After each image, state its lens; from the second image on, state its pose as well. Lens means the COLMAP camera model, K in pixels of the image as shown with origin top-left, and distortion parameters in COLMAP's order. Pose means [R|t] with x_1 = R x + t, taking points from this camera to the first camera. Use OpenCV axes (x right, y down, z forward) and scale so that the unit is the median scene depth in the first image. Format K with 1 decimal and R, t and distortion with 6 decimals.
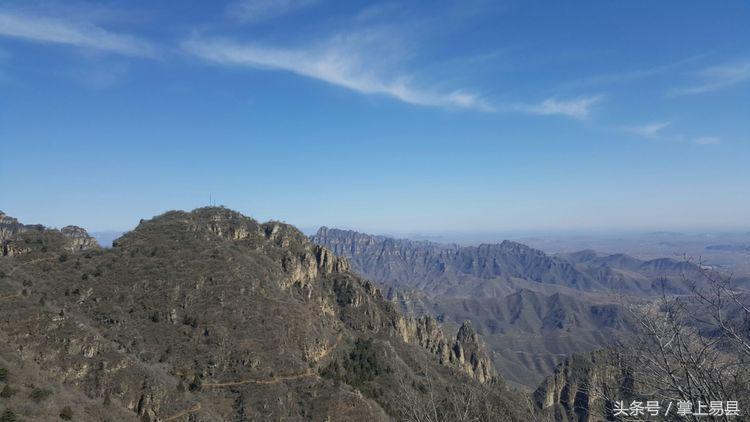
lens RADIAL K [[572.6, 0, 362.4], [0, 572.6, 212.7], [0, 0, 1]] dist [0.144689, -0.220456]
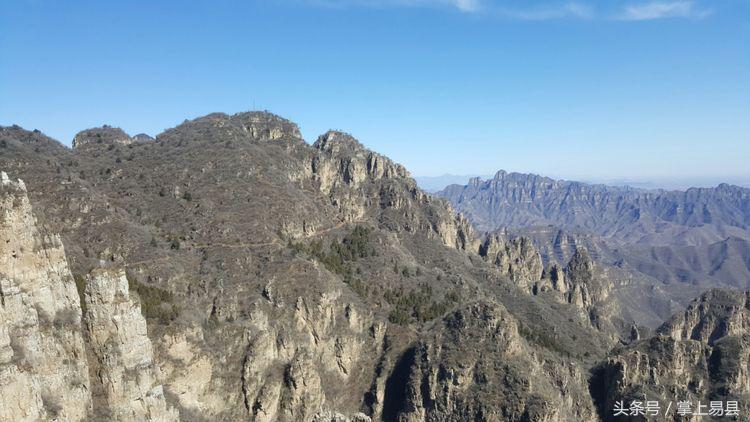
lens RADIAL K [[572.6, 0, 362.4], [0, 572.6, 212.7], [0, 0, 1]] dist [0.144689, -0.220456]
pose [[0.939435, 0.015242, -0.342387, 0.195477], [0.013116, 0.996680, 0.080356, 0.061466], [0.342475, -0.079980, 0.936117, 0.022477]]
